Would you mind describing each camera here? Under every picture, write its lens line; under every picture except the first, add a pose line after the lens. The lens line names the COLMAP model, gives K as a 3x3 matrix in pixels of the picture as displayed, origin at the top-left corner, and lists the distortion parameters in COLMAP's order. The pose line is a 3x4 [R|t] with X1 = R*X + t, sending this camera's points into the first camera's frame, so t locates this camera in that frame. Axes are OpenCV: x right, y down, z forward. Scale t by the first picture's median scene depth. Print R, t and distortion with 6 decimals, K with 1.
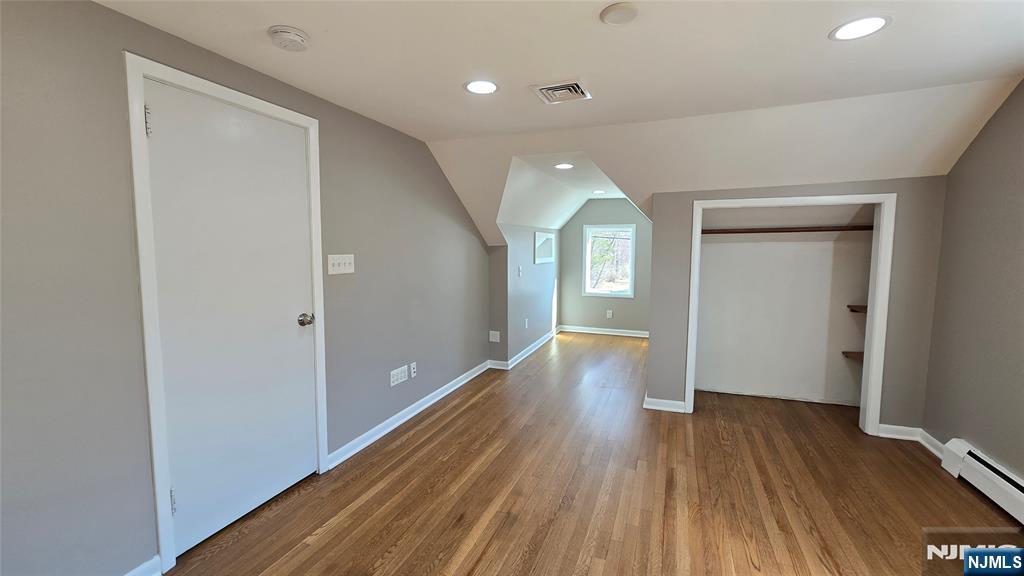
lens RADIAL K [[417.0, 0, 515.7], [0, 417.0, 283.5], [0, 0, 1]] dist [-0.003624, -0.000282]
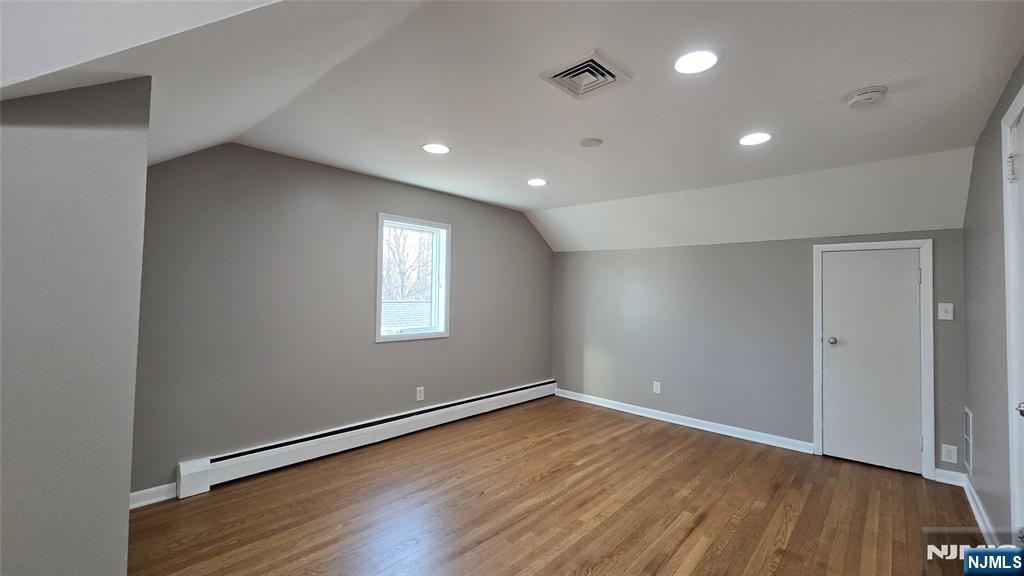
lens RADIAL K [[417.0, 0, 515.7], [0, 417.0, 283.5], [0, 0, 1]] dist [-0.003624, -0.000282]
pose [[-0.935139, -0.011410, 0.354098, -0.036465], [0.007382, 0.998637, 0.051674, -0.094568], [-0.354205, 0.050936, -0.933780, 1.449355]]
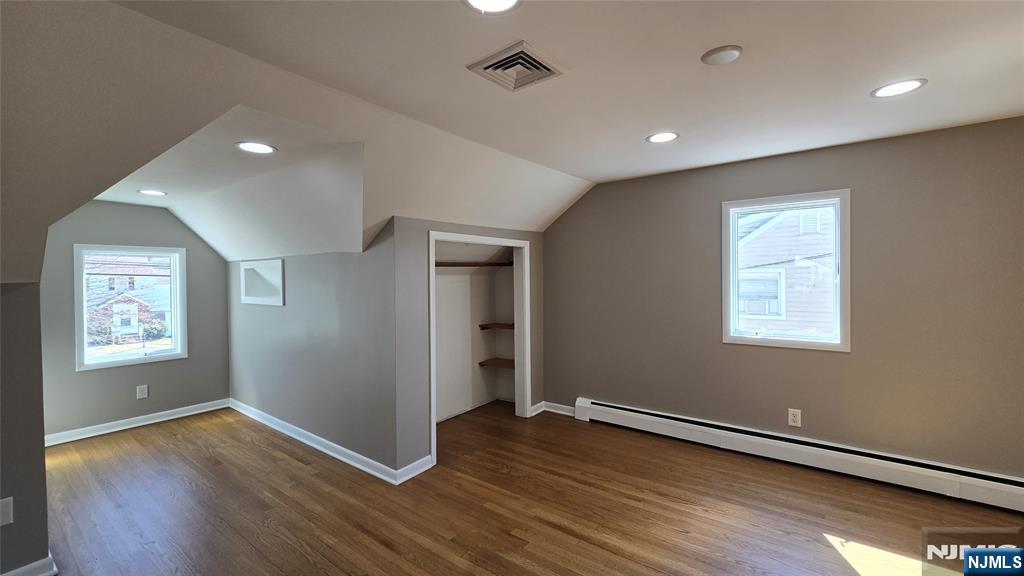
lens RADIAL K [[417.0, 0, 515.7], [0, 417.0, 283.5], [0, 0, 1]] dist [-0.003624, -0.000282]
pose [[0.277224, -0.020691, 0.960583, -0.474628], [0.094007, 0.995555, -0.005686, -0.068894], [-0.956195, 0.091877, 0.277937, 0.666858]]
